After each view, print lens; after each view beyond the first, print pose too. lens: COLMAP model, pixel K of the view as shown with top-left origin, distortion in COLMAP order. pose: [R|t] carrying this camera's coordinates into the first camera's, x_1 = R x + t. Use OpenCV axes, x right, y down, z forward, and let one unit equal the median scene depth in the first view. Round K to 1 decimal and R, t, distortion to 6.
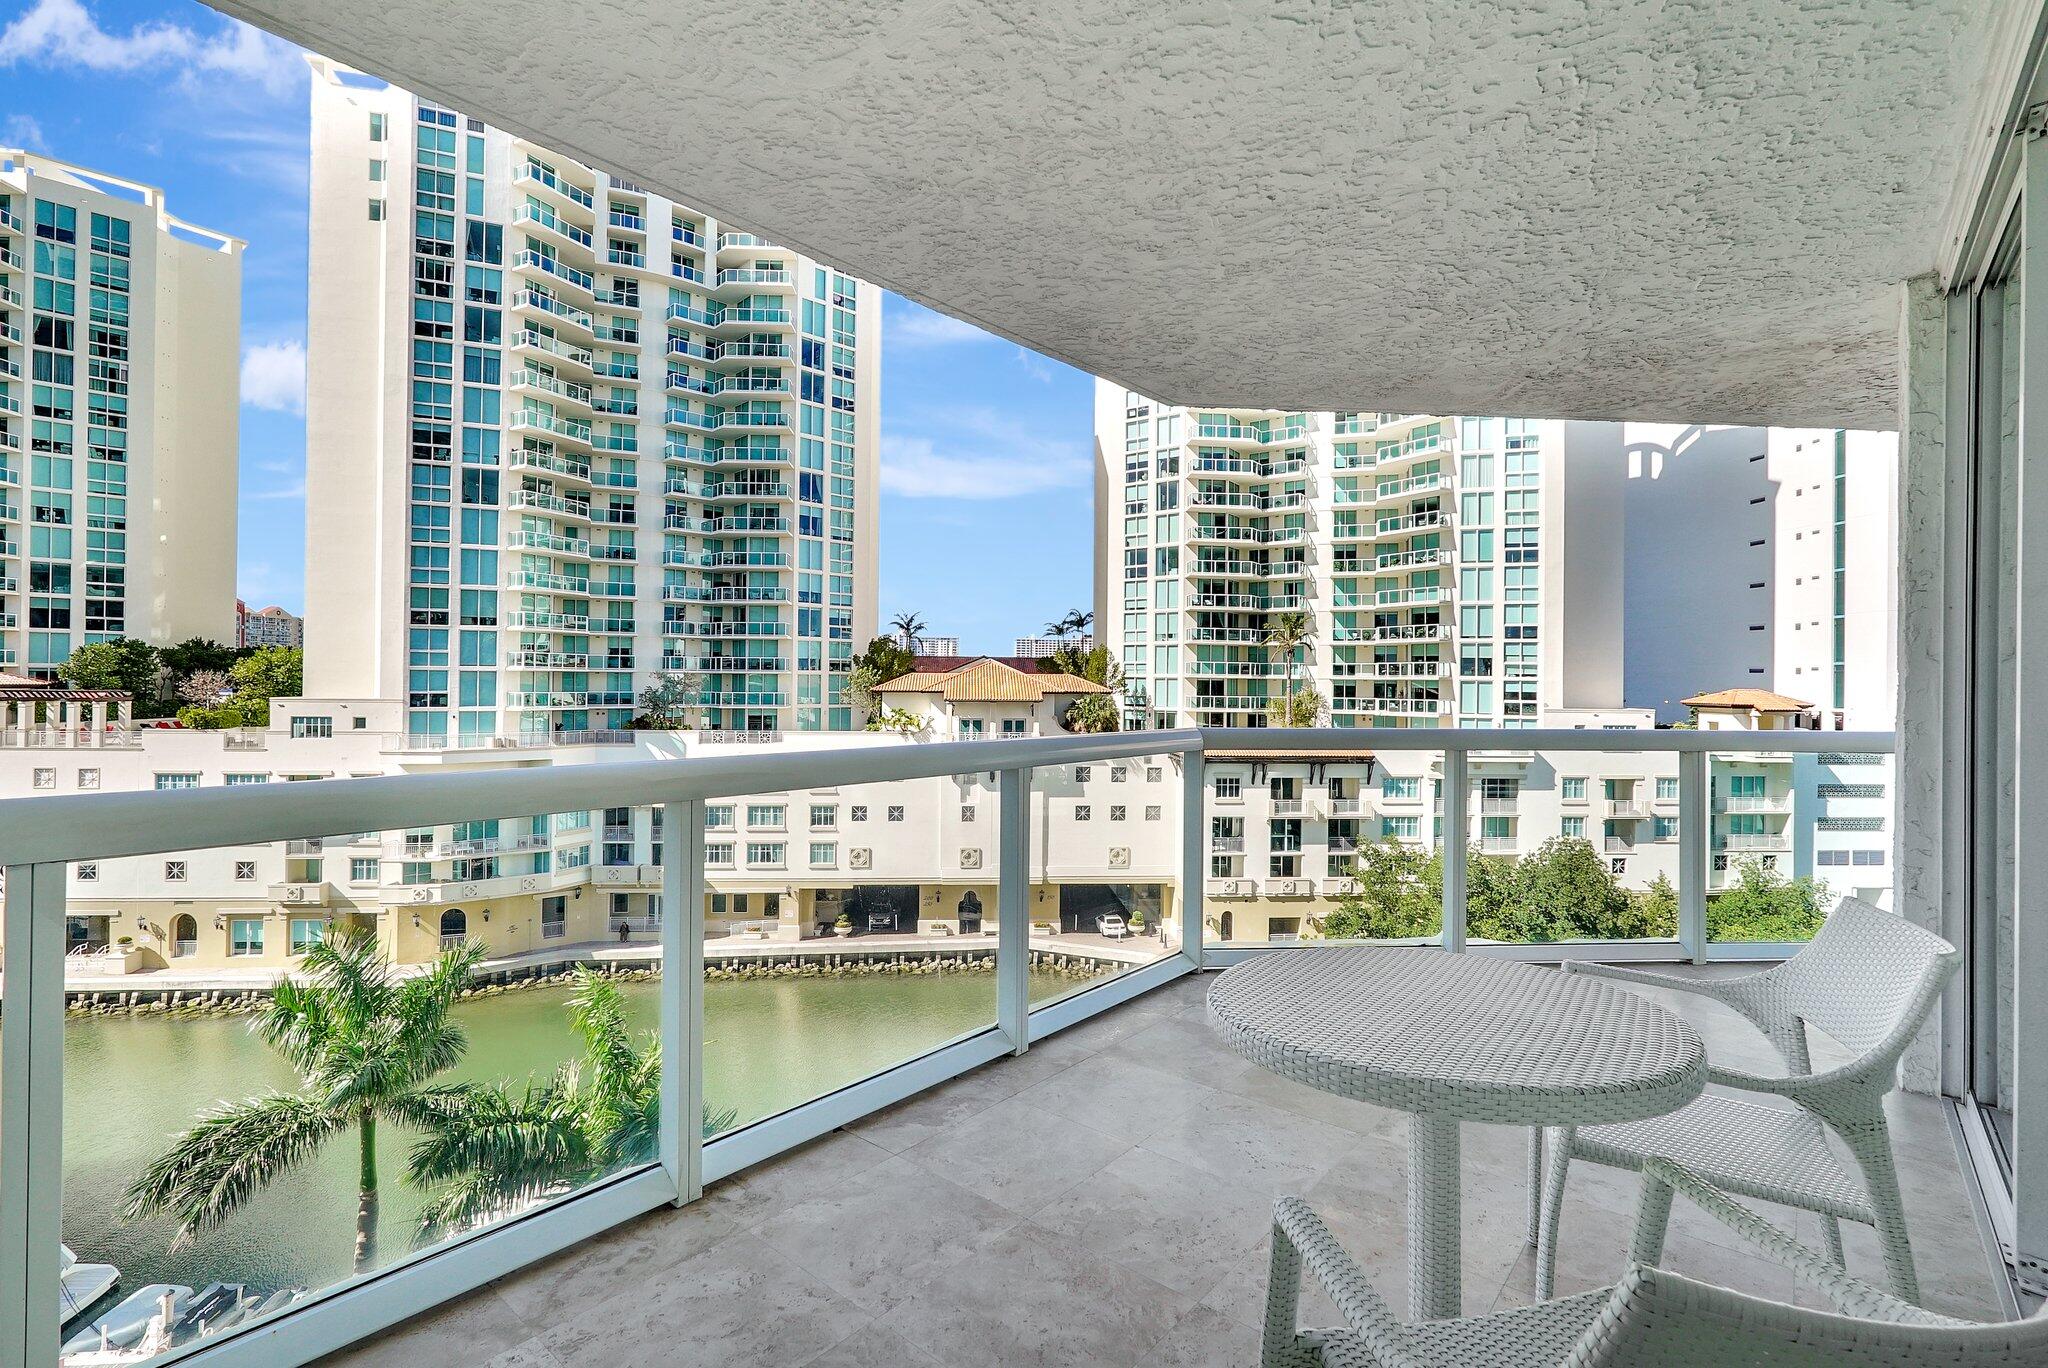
lens RADIAL K [[940.7, 0, 1030.6], [0, 940.7, 669.4], [0, 0, 1]] dist [-0.016072, 0.008546]
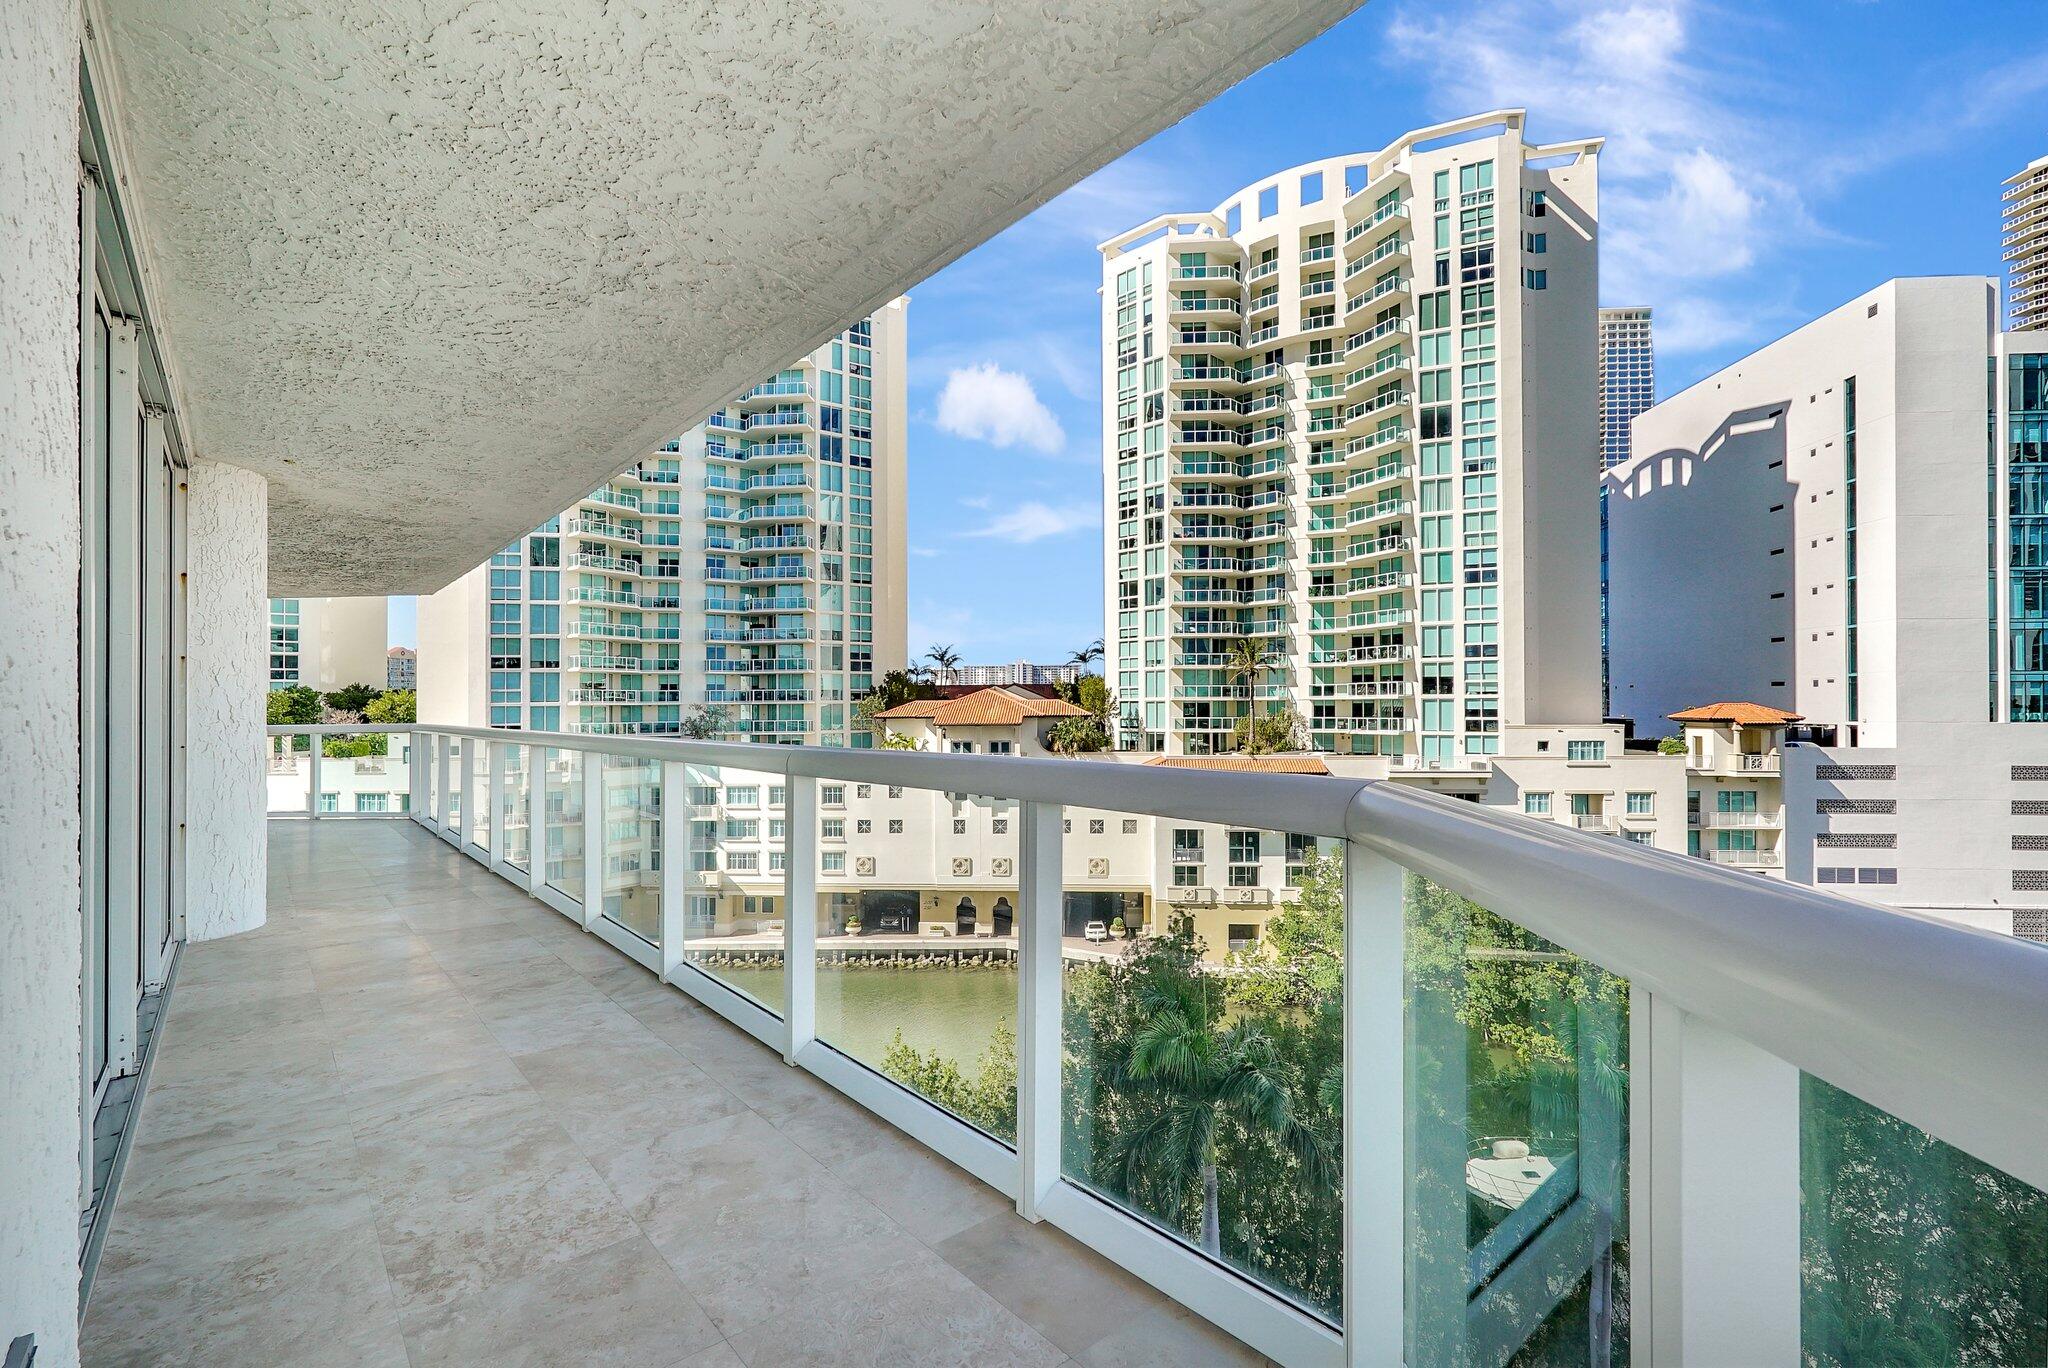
lens RADIAL K [[940.7, 0, 1041.9], [0, 940.7, 695.2], [0, 0, 1]] dist [-0.016072, 0.008546]
pose [[0.988800, -0.018851, -0.148053, 0.191002], [0.018740, 0.999822, -0.002143, 0.002006], [0.148067, -0.000655, 0.988977, -0.080646]]
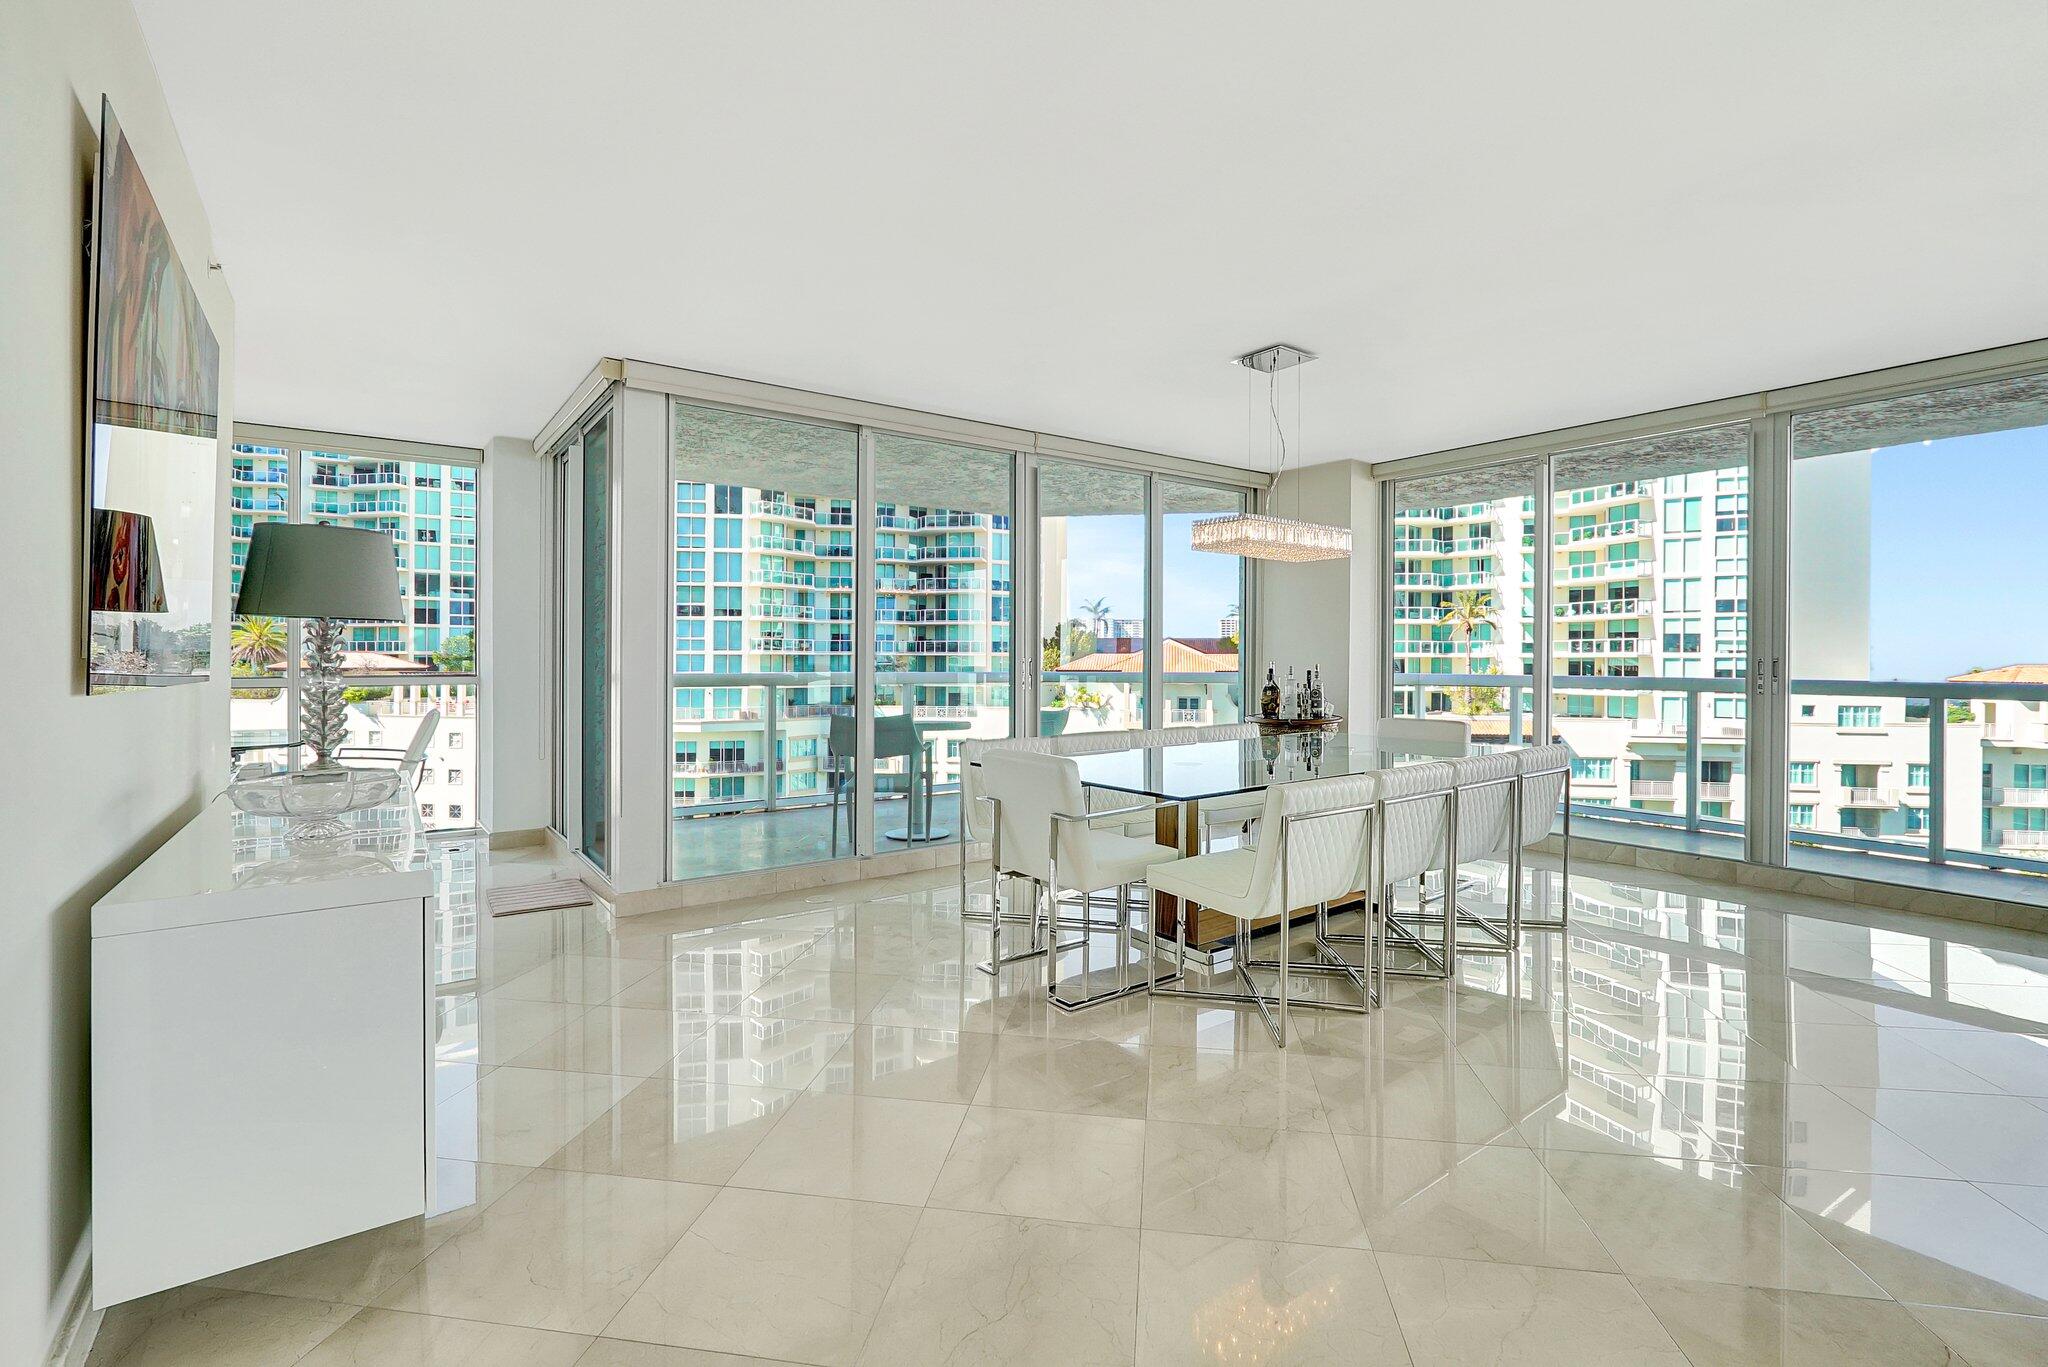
lens RADIAL K [[940.7, 0, 1027.3], [0, 940.7, 653.2], [0, 0, 1]] dist [-0.016072, 0.008546]
pose [[0.973963, -0.007390, -0.226585, 0.044591], [0.007951, 0.999967, 0.001563, 0.000747], [0.226566, -0.003324, 0.973990, -0.066364]]
